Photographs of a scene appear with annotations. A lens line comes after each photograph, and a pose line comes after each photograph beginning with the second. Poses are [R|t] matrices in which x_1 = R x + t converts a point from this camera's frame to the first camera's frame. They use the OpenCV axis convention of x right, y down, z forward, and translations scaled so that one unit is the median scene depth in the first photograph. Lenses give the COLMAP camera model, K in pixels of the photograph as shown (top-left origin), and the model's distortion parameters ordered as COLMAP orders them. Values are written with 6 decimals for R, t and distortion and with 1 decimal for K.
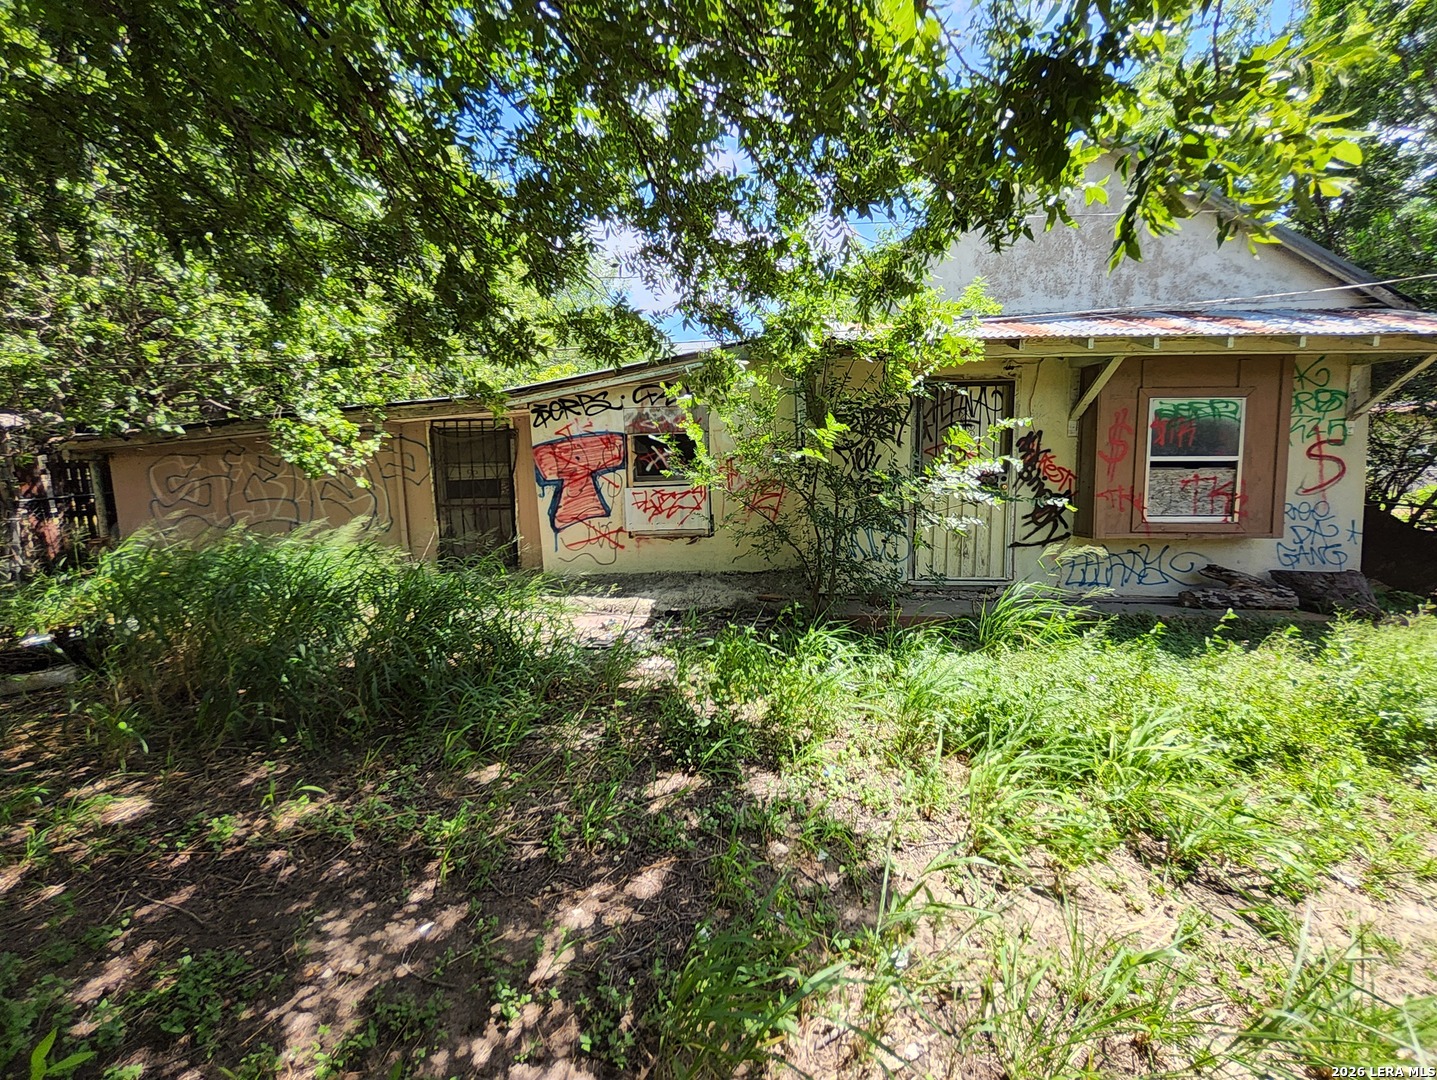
lens RADIAL K [[580.3, 0, 719.6], [0, 580.3, 538.0], [0, 0, 1]] dist [-0.000521, -0.003132]
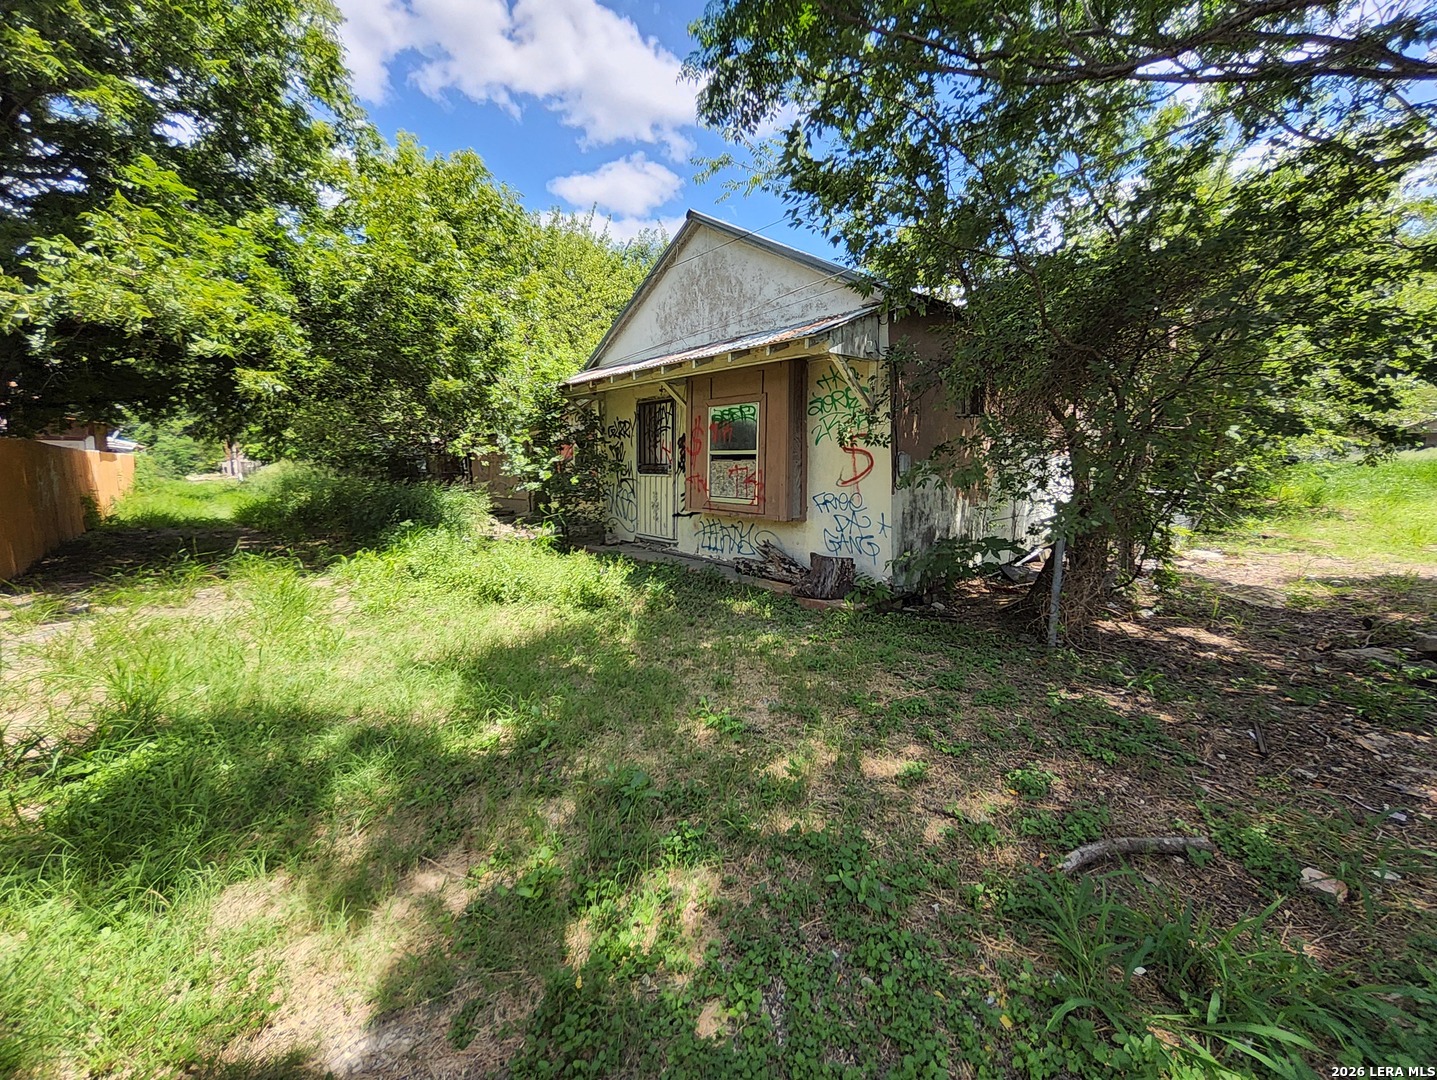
lens RADIAL K [[580.3, 0, 718.3], [0, 580.3, 538.4], [0, 0, 1]] dist [-0.000521, -0.003132]
pose [[0.704736, 0.101406, -0.702186, 1.704021], [-0.100702, 0.994009, 0.042482, -0.000747], [0.702287, 0.040773, 0.710725, 0.082573]]
